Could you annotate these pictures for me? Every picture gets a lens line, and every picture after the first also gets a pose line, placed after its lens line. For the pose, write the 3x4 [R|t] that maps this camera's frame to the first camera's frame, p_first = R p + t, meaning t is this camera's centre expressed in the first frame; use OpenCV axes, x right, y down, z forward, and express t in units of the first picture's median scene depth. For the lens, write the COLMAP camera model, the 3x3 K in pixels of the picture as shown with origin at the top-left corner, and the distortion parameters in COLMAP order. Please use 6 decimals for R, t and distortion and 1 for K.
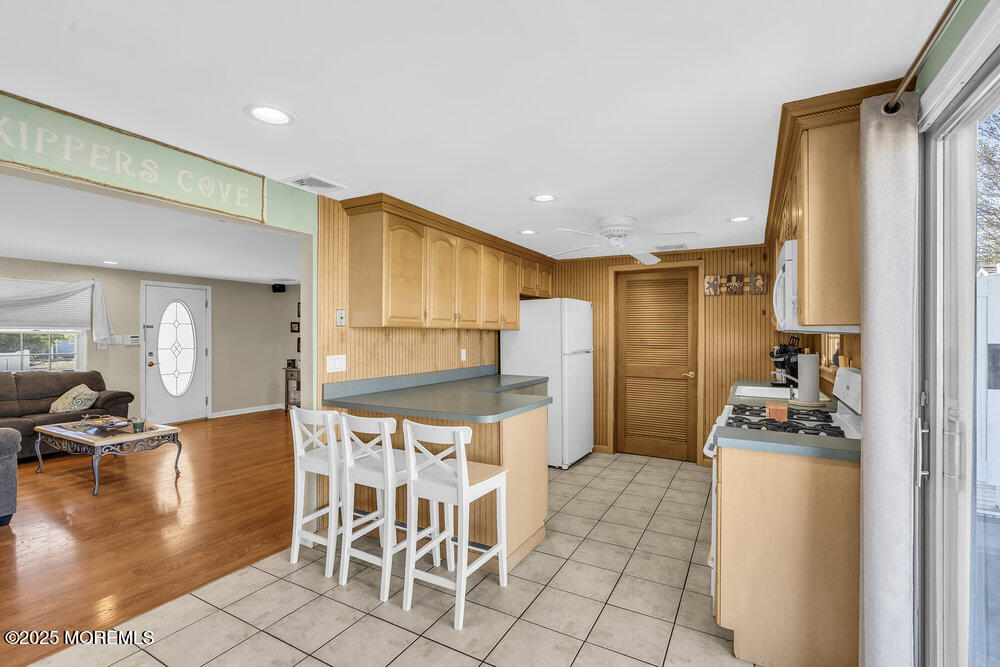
lens RADIAL K [[453.6, 0, 502.5], [0, 453.6, 335.4], [0, 0, 1]] dist [-0.001049, 0.000462]
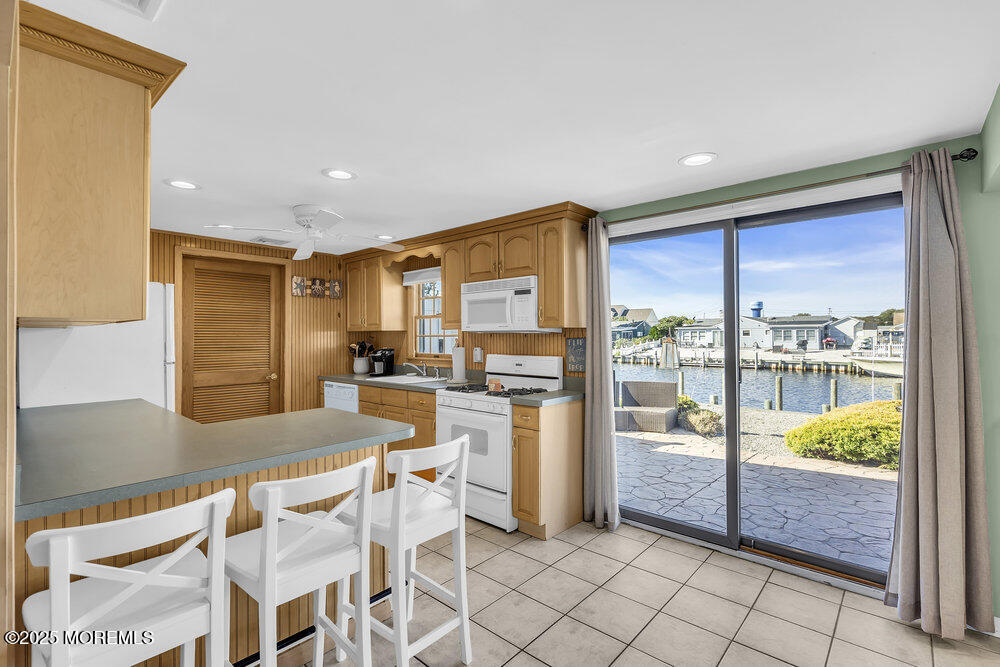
lens RADIAL K [[457.0, 0, 500.0], [0, 457.0, 333.5], [0, 0, 1]] dist [-0.002369, -0.000187]
pose [[0.224718, 0.000184, 0.974424, -0.445933], [0.007933, 0.999966, -0.002018, 0.001543], [-0.974391, 0.008184, 0.224709, 0.340011]]
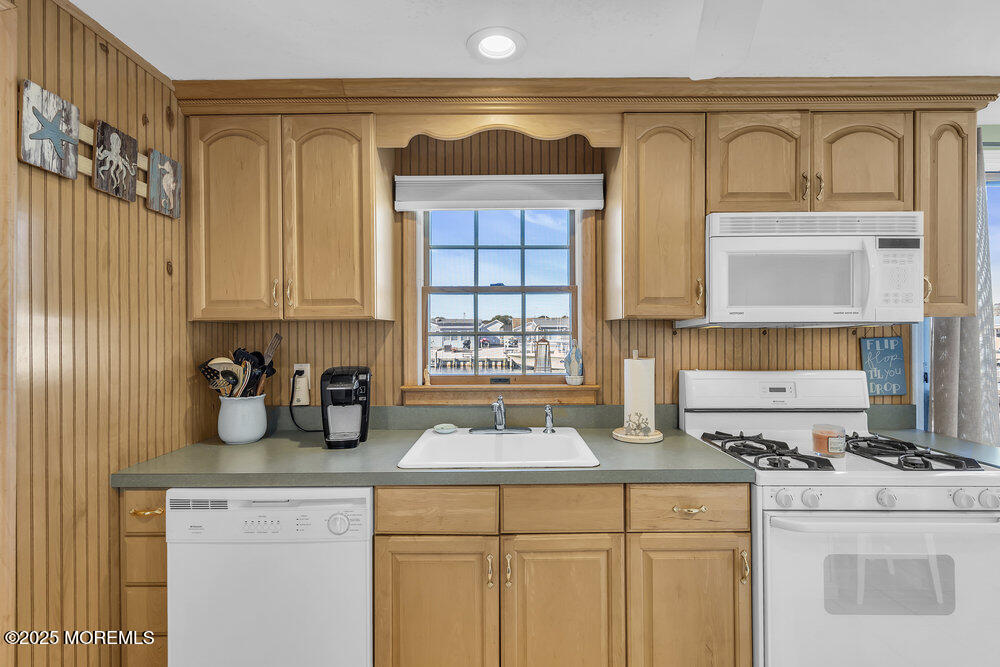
lens RADIAL K [[467.9, 0, 504.1], [0, 467.9, 333.7], [0, 0, 1]] dist [0.001114, 0.000205]
pose [[-0.485369, 0.000859, 0.874309, 0.114503], [0.005360, 0.999984, 0.001993, 0.002629], [-0.874293, 0.005654, -0.485366, 0.929536]]
